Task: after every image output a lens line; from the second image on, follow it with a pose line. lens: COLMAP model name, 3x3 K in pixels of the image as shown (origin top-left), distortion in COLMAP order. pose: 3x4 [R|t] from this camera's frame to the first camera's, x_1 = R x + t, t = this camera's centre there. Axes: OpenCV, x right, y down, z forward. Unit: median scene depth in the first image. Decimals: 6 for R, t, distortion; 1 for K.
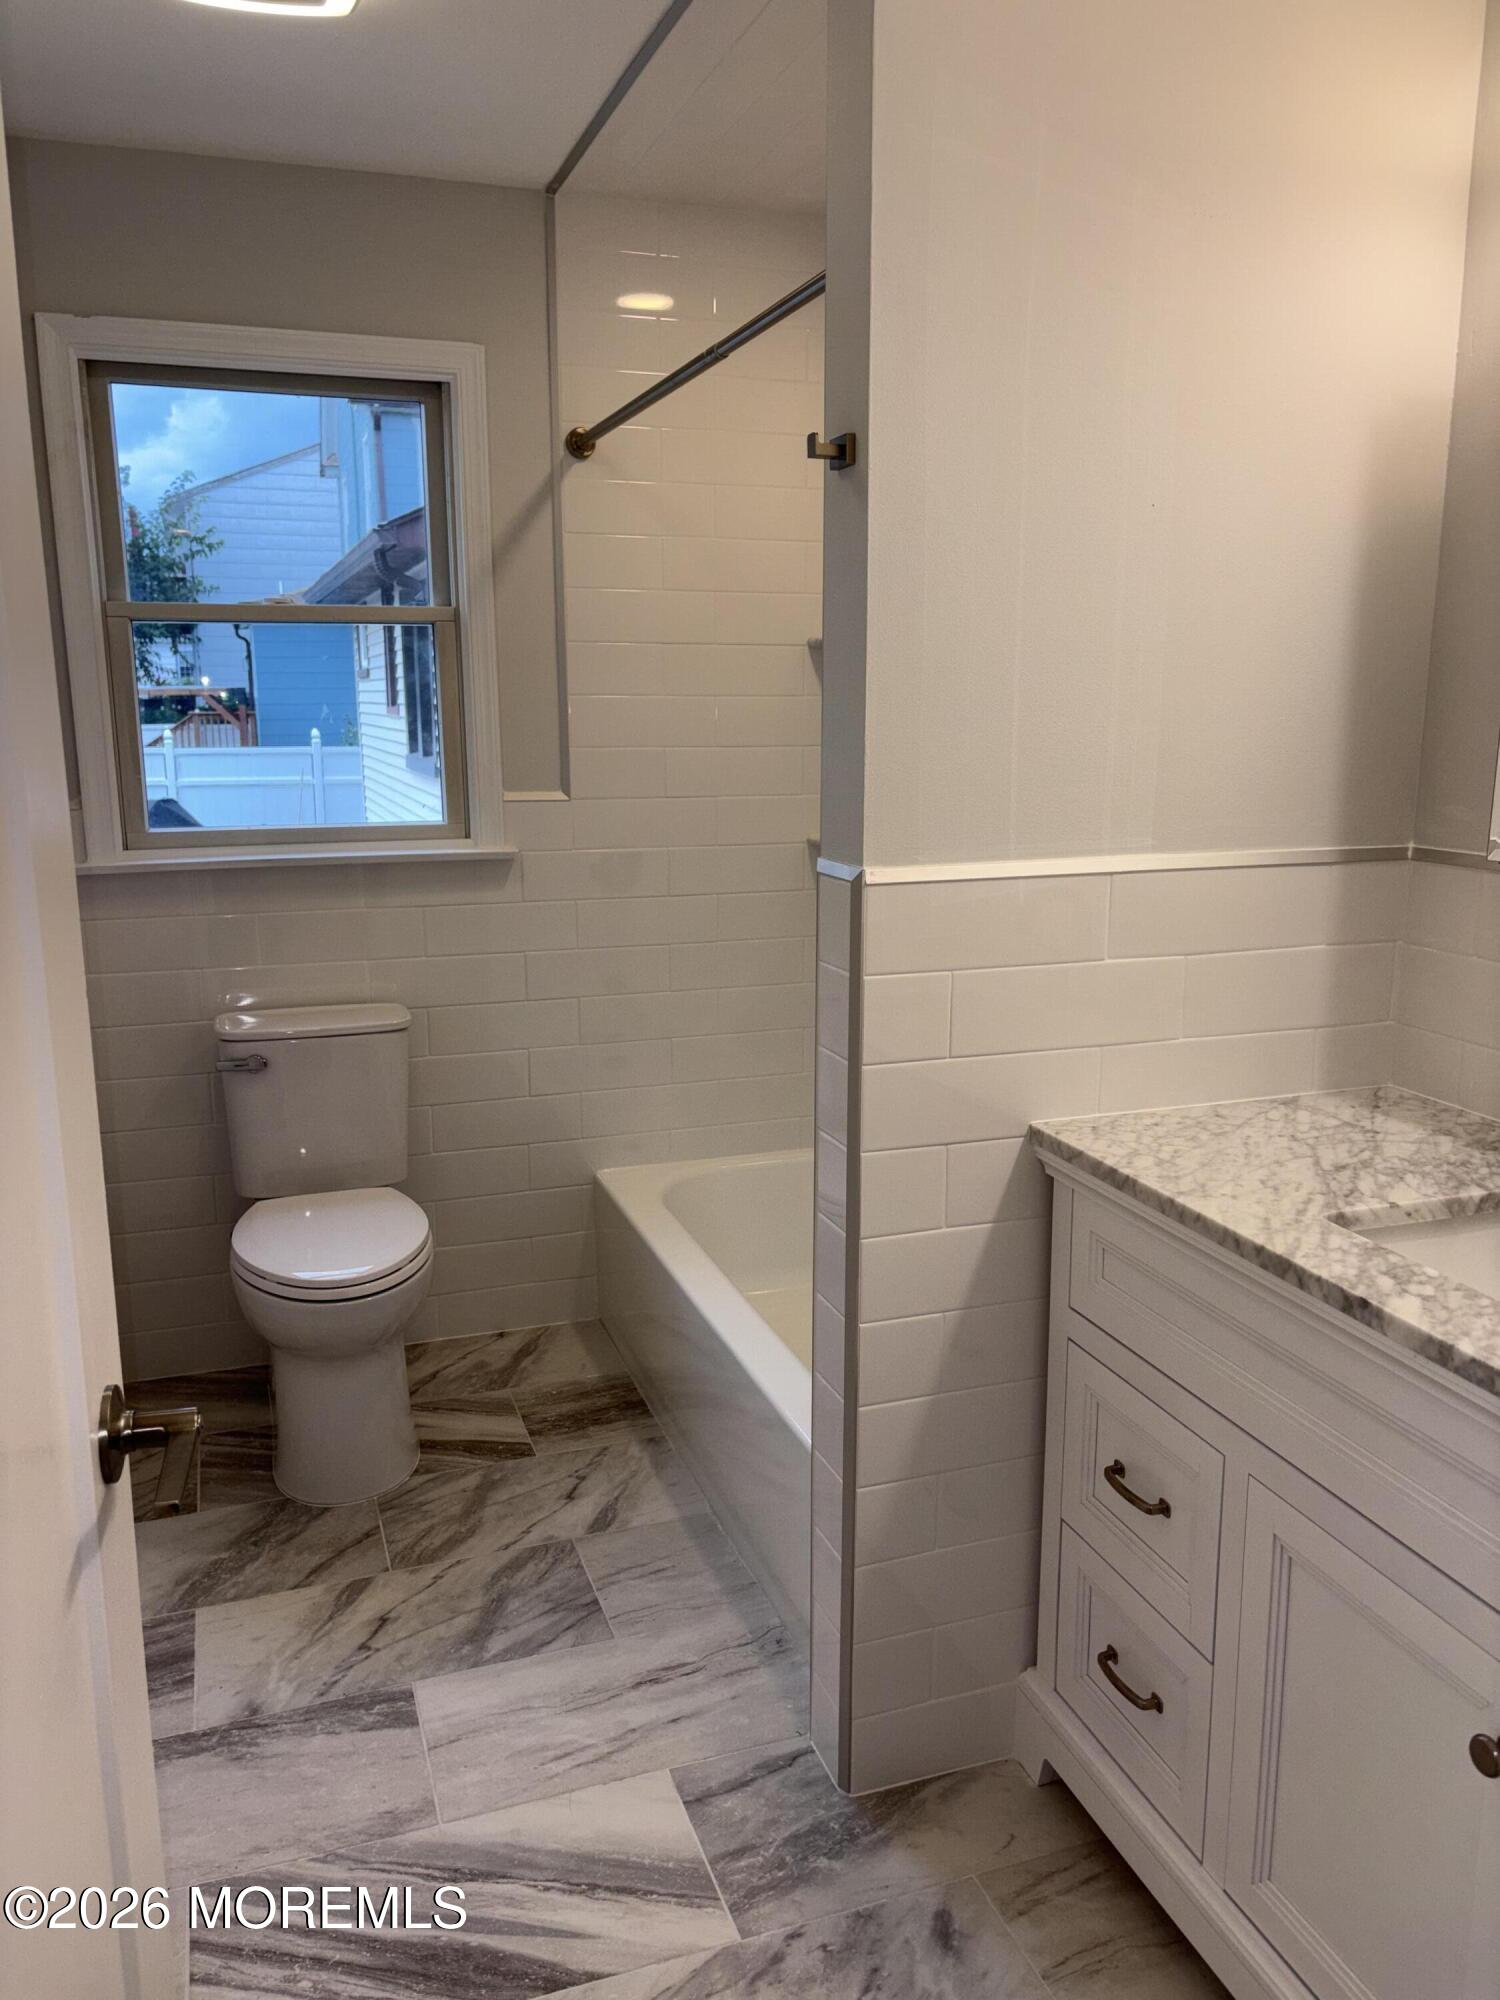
lens RADIAL K [[1520.0, 0, 750.0], [0, 1520.0, 1000.0], [0, 0, 1]] dist [0.057383, -0.089922]
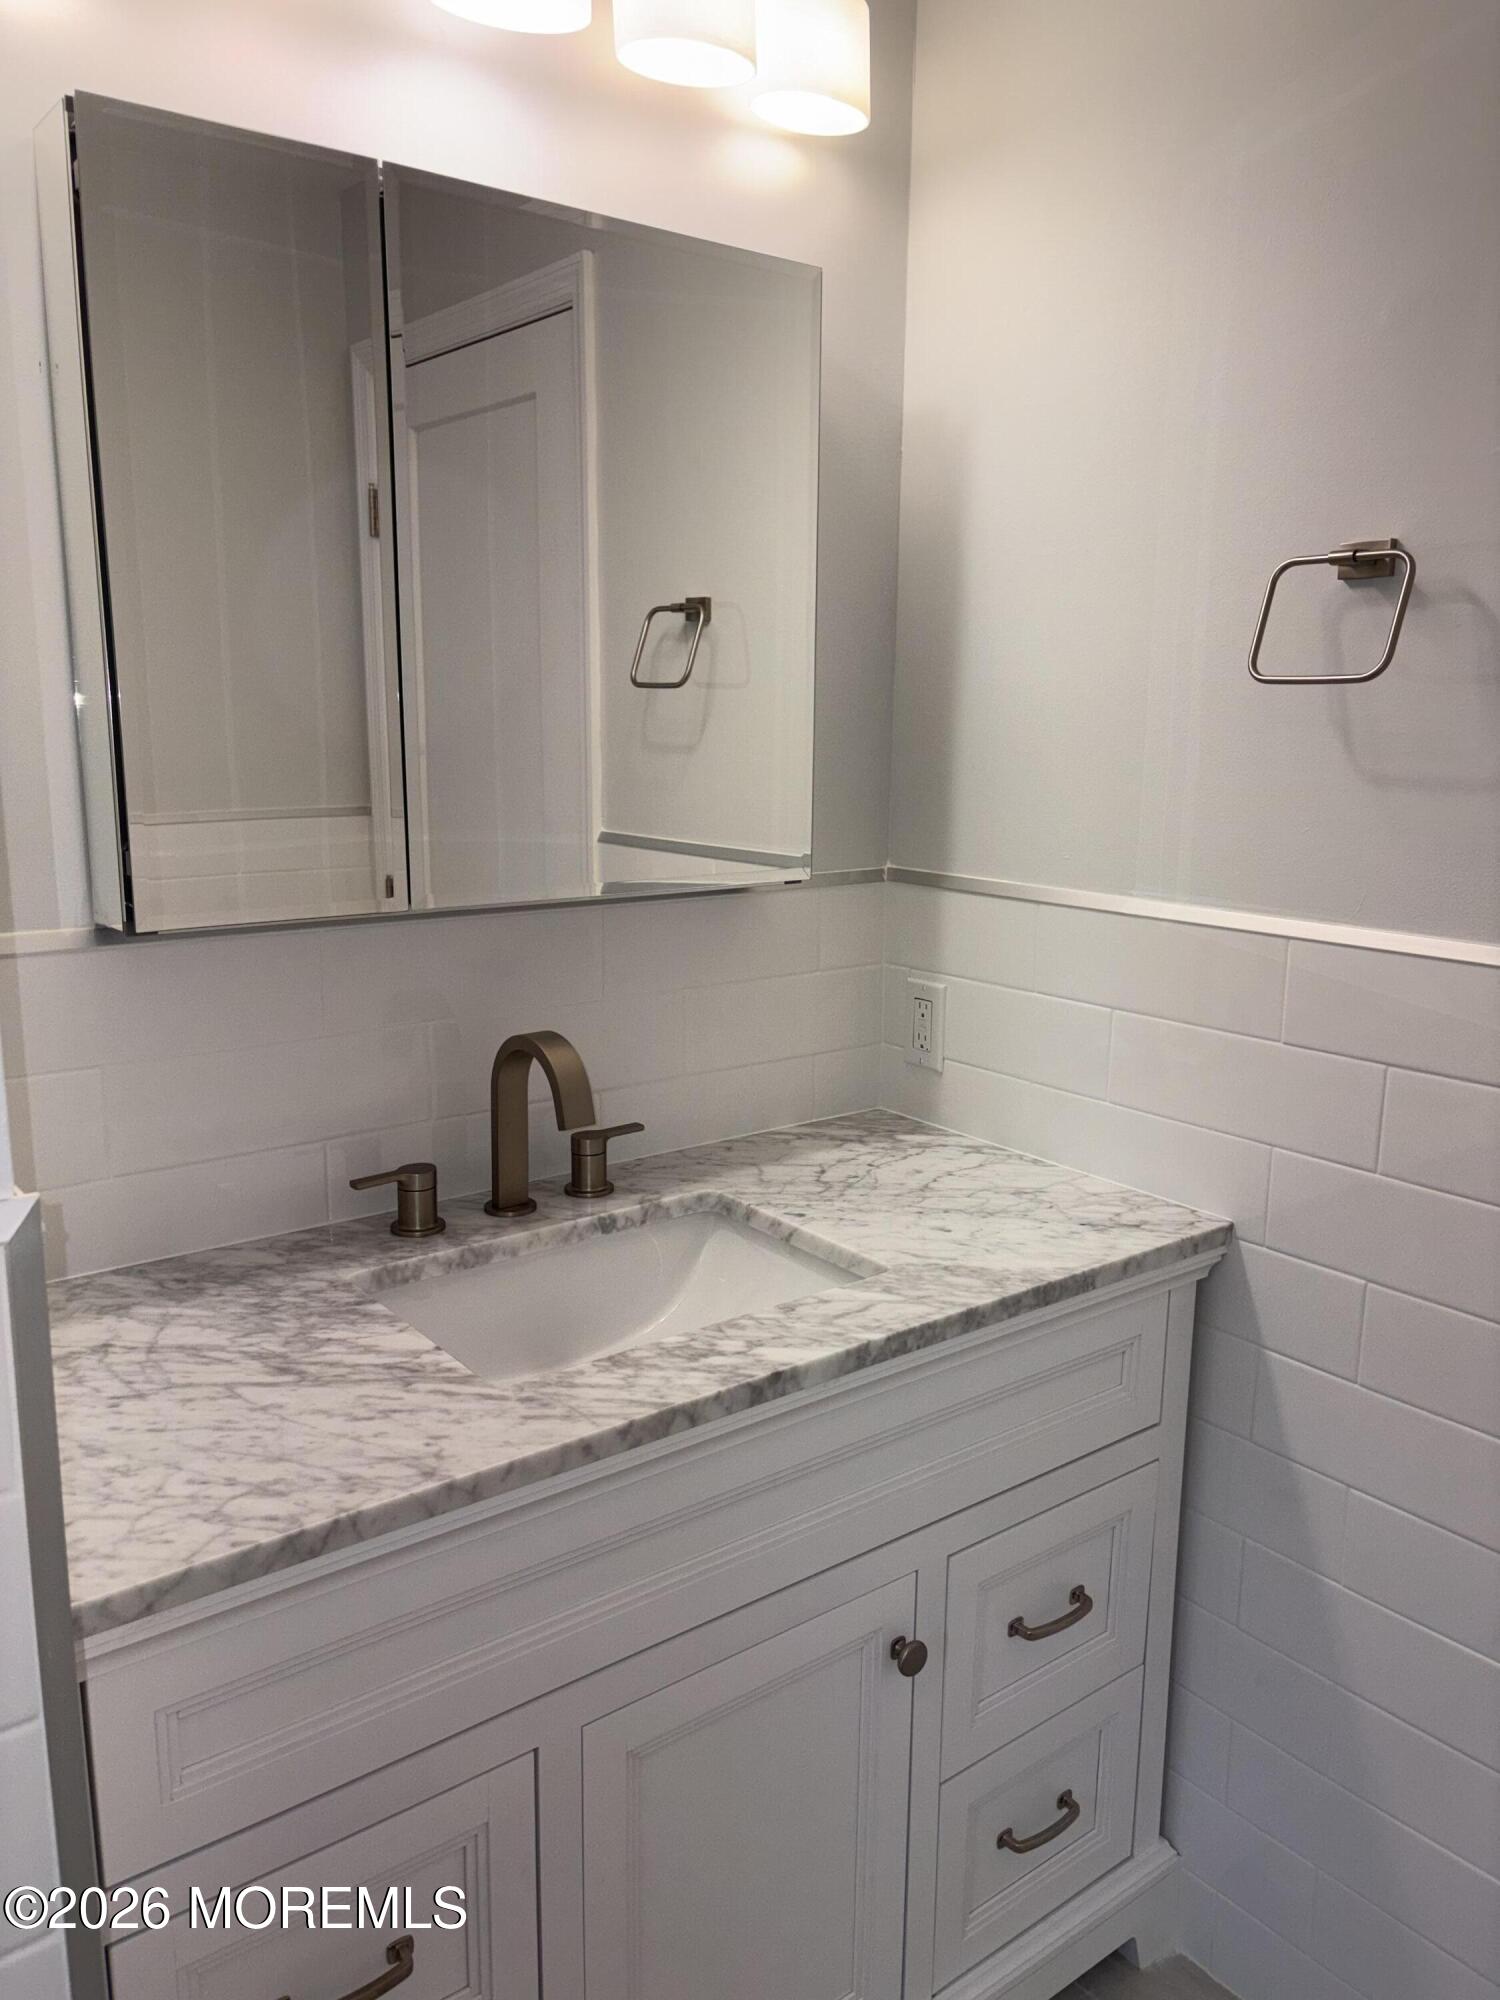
lens RADIAL K [[1520.0, 0, 750.0], [0, 1520.0, 1000.0], [0, 0, 1]] dist [0.057383, -0.089922]
pose [[-0.326939, -0.176703, 0.928379, -0.329681], [0.178661, 0.953093, 0.244324, -0.199841], [-0.928004, 0.245744, -0.280033, 1.013086]]
